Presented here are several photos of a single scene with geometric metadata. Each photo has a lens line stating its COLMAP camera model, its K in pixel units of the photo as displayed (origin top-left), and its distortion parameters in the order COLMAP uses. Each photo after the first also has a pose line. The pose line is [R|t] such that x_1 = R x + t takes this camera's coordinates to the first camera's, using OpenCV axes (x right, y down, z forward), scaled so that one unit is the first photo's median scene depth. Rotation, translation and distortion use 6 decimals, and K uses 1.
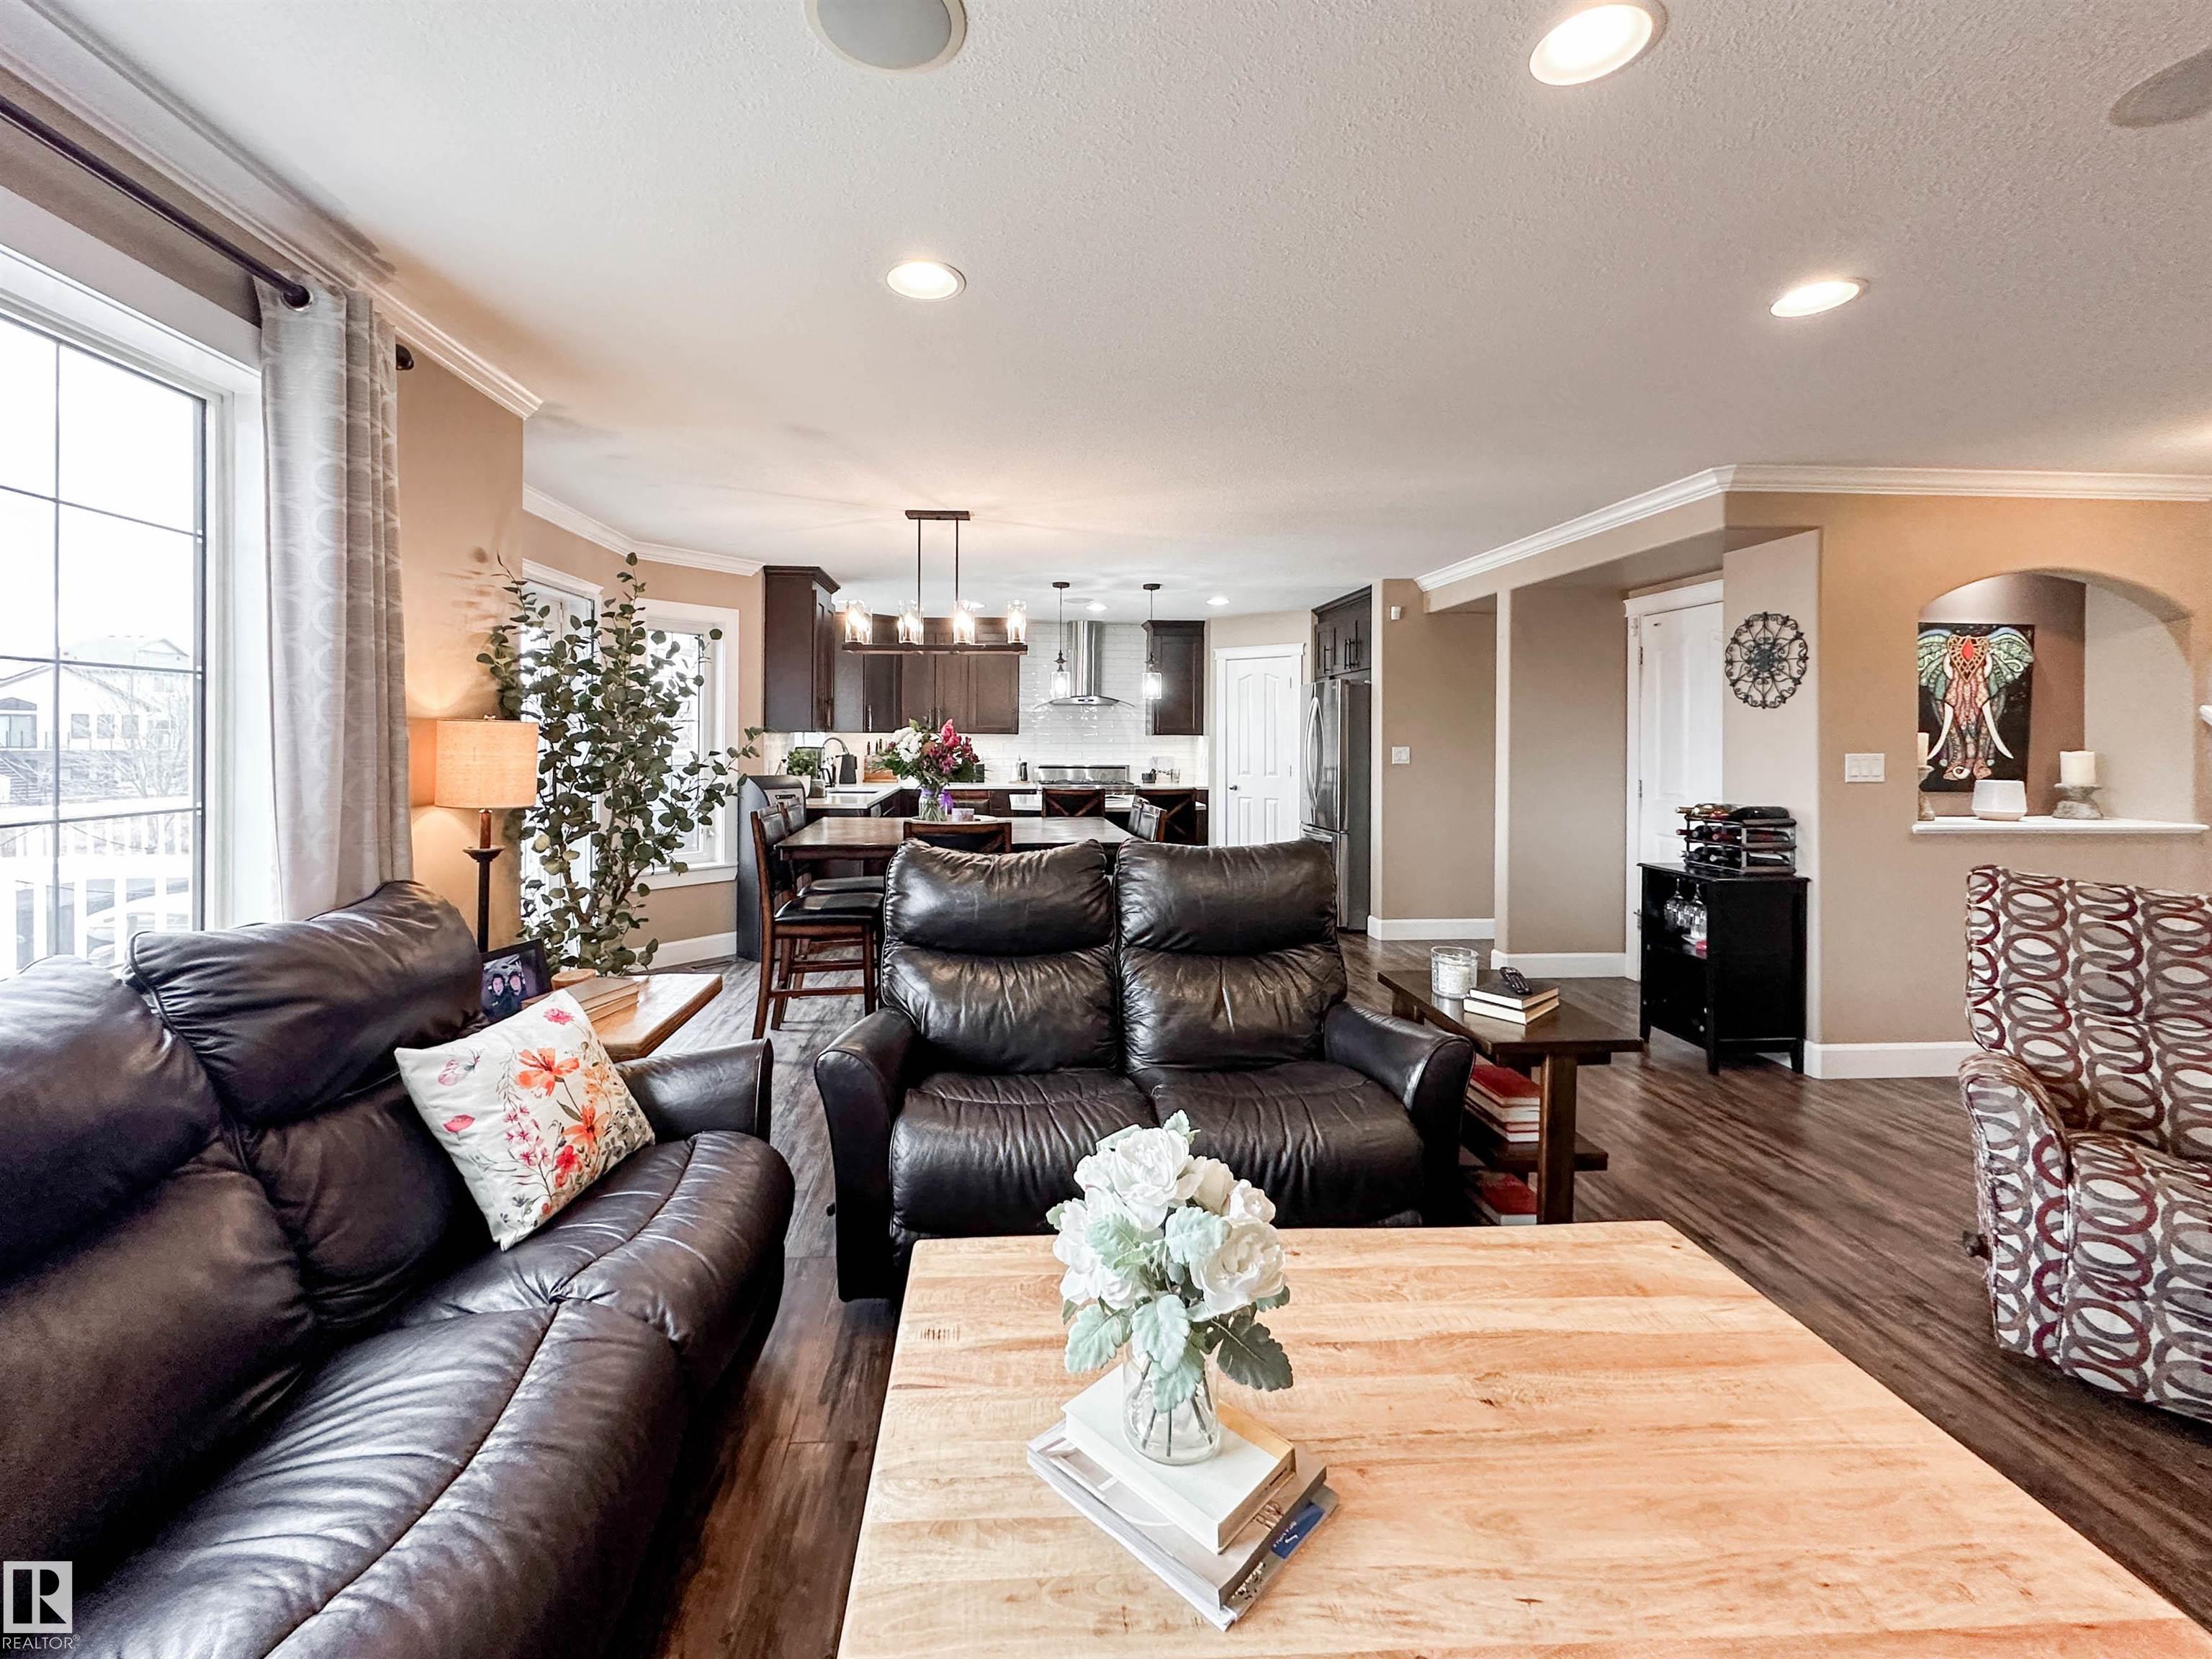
lens RADIAL K [[908.8, 0, 1068.4], [0, 908.8, 739.8], [0, 0, 1]] dist [-0.001100, -0.000014]
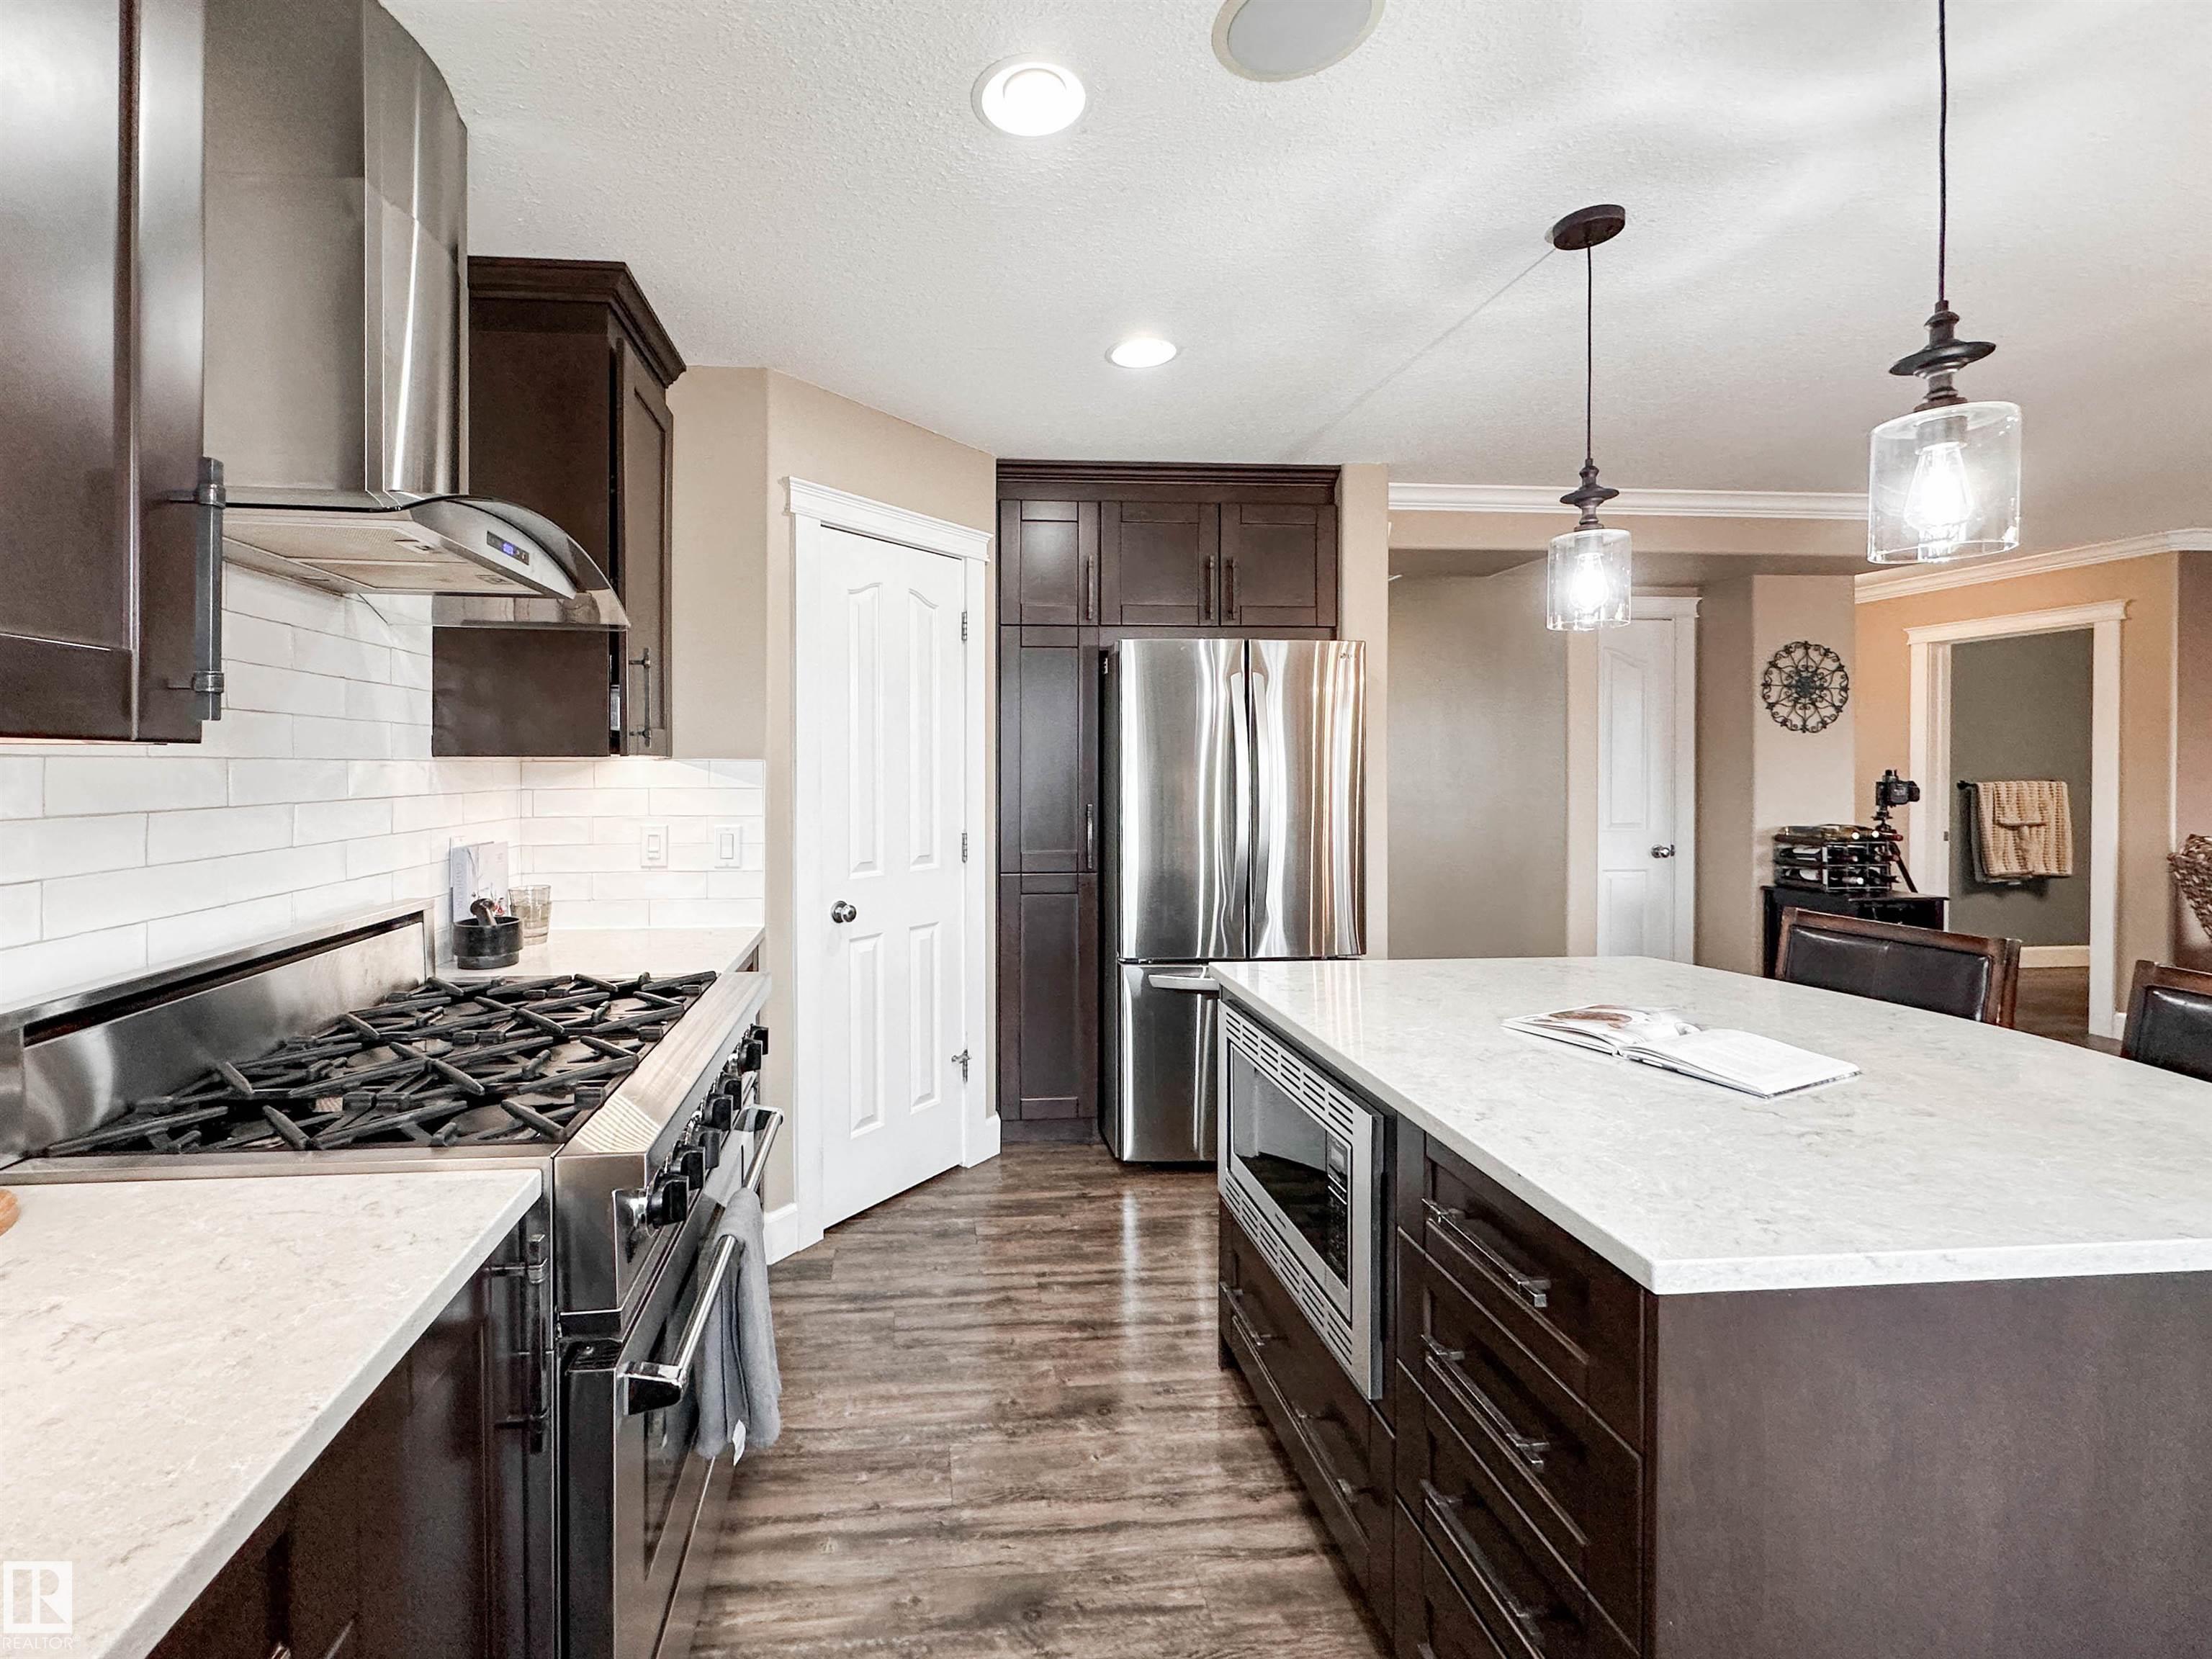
lens RADIAL K [[939.2, 0, 960.1], [0, 939.2, 764.4], [0, 0, 1]] dist [-0.002504, -0.000463]
pose [[-0.001622, -0.013422, 0.999909, -0.348603], [0.001037, 0.999909, 0.013424, -0.013087], [-0.999998, 0.001059, -0.001608, 2.120463]]
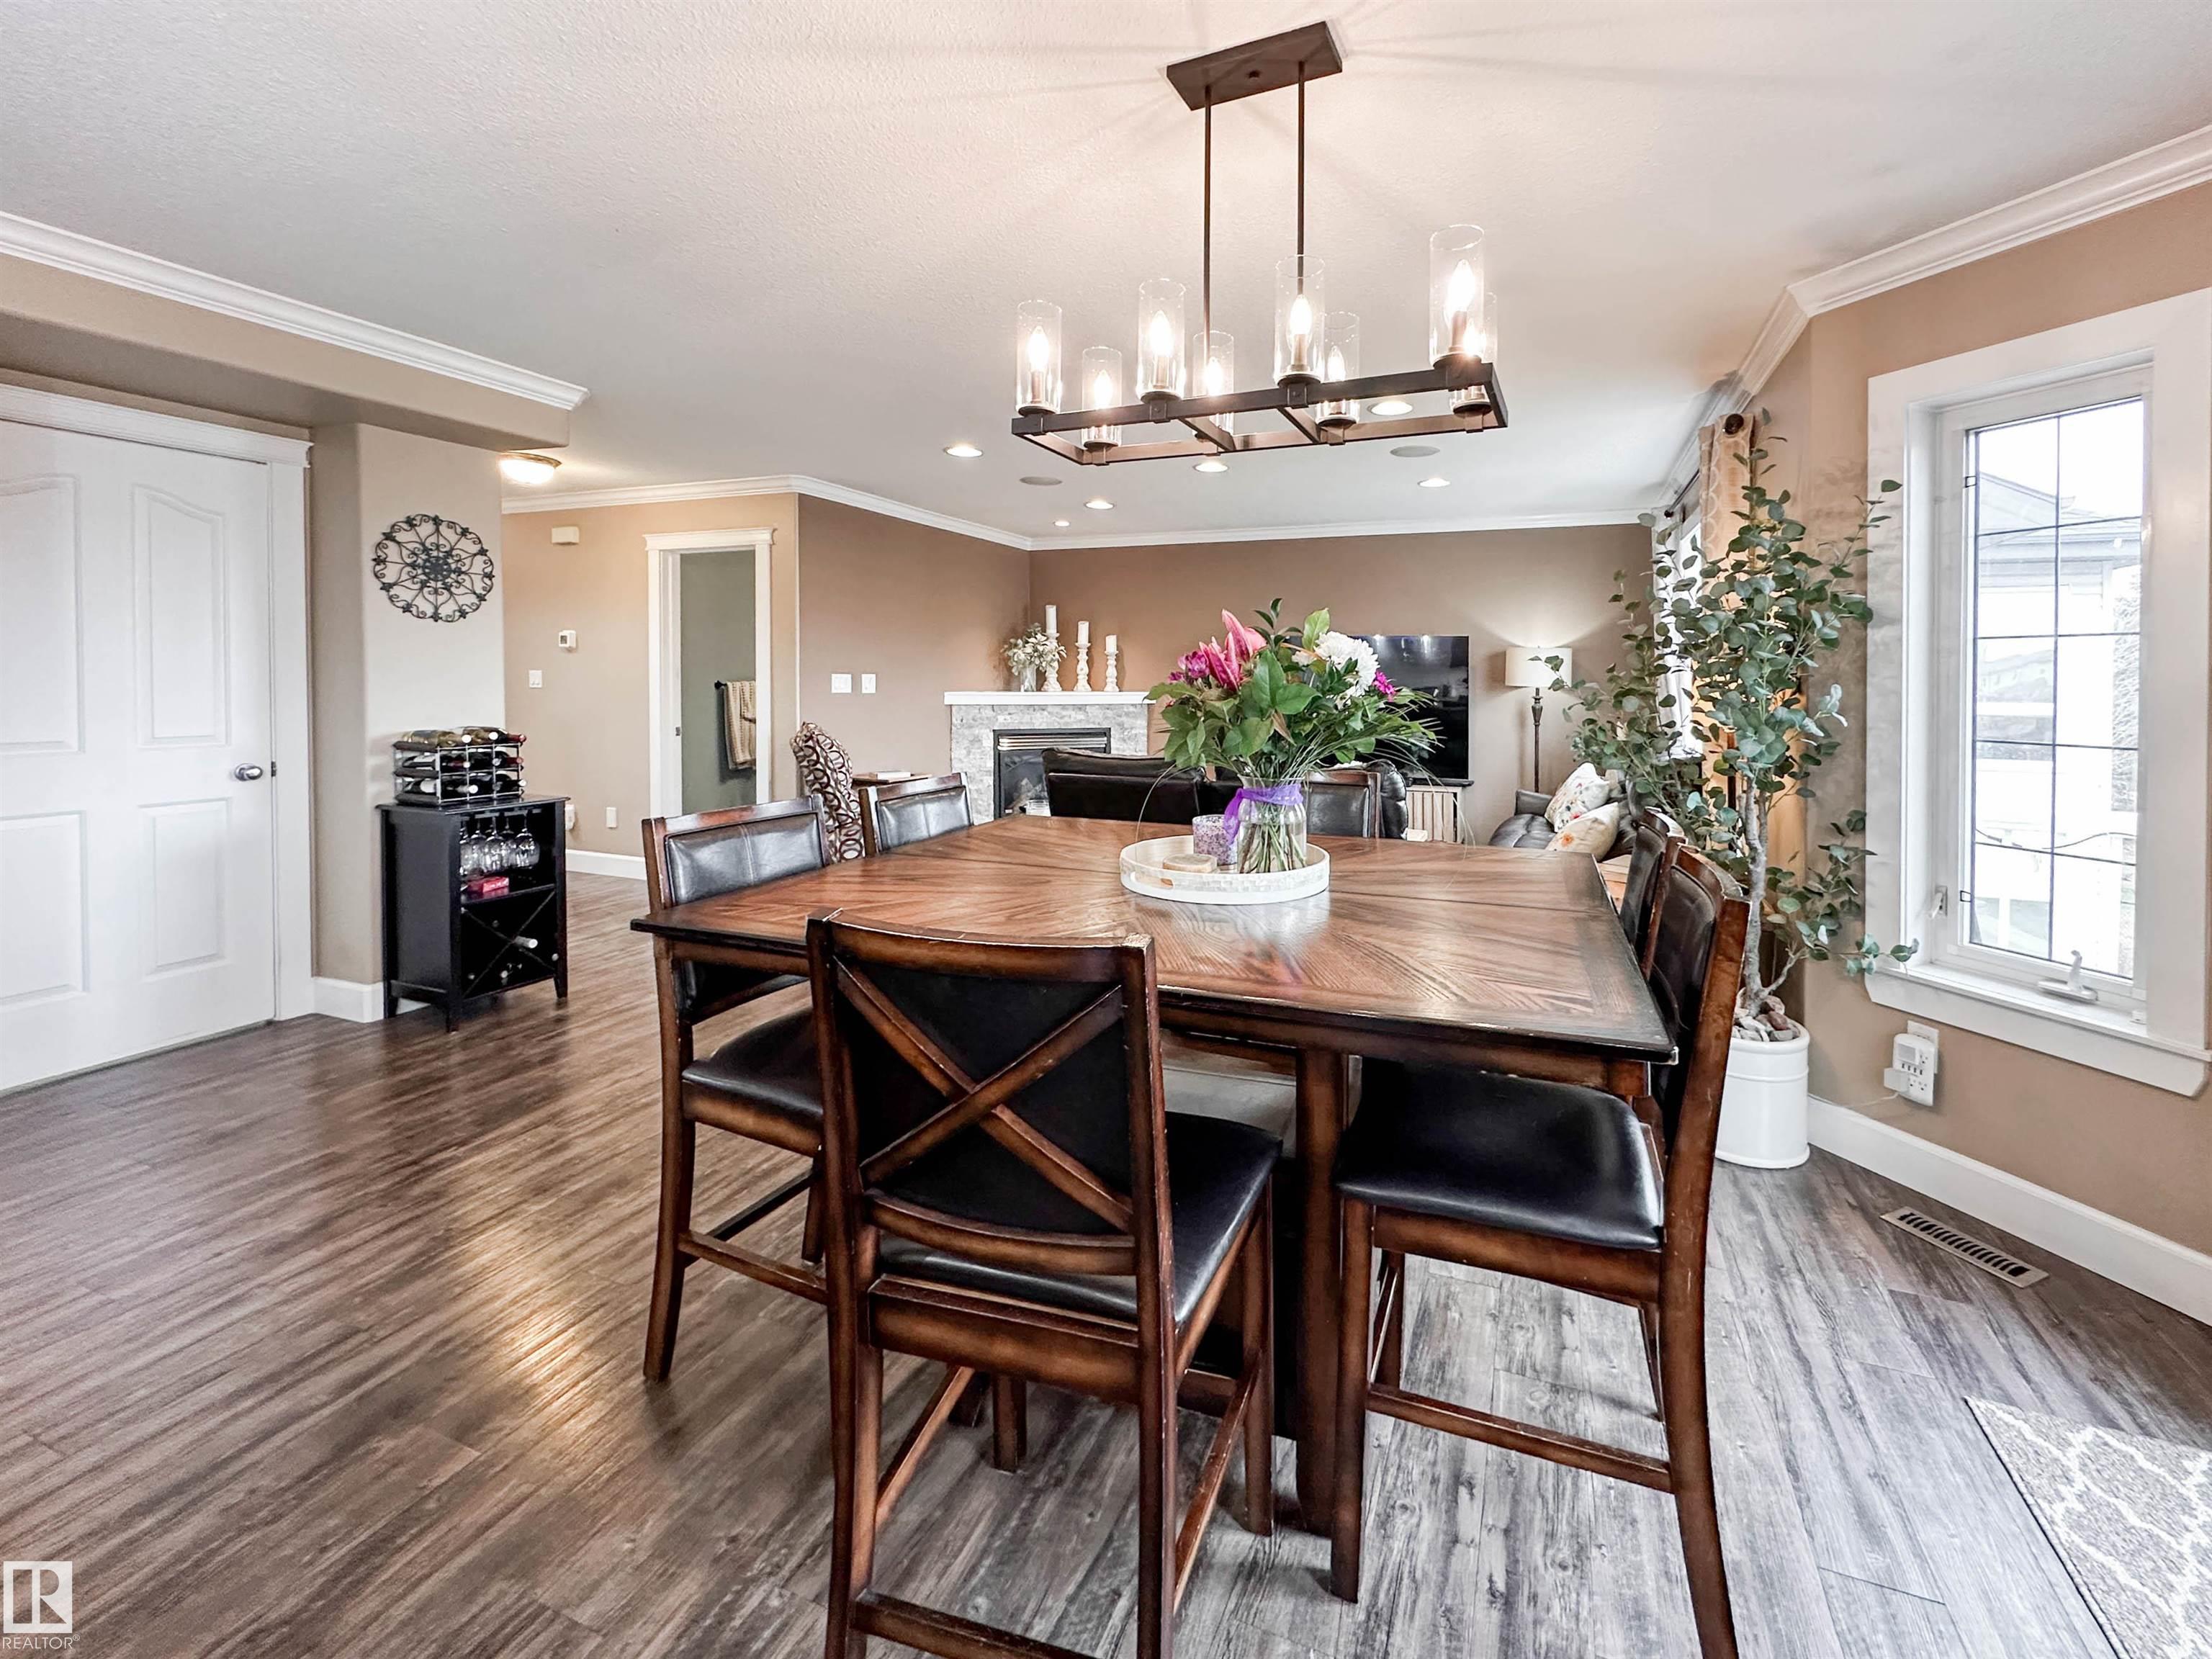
lens RADIAL K [[961.4, 0, 1179.4], [0, 961.4, 671.0], [0, 0, 1]] dist [0.000000, -0.000081]
pose [[-0.906440, -0.015746, 0.422041, -0.343292], [-0.016752, 0.999859, 0.001325, 0.001214], [-0.422002, -0.005869, -0.906576, 1.700321]]
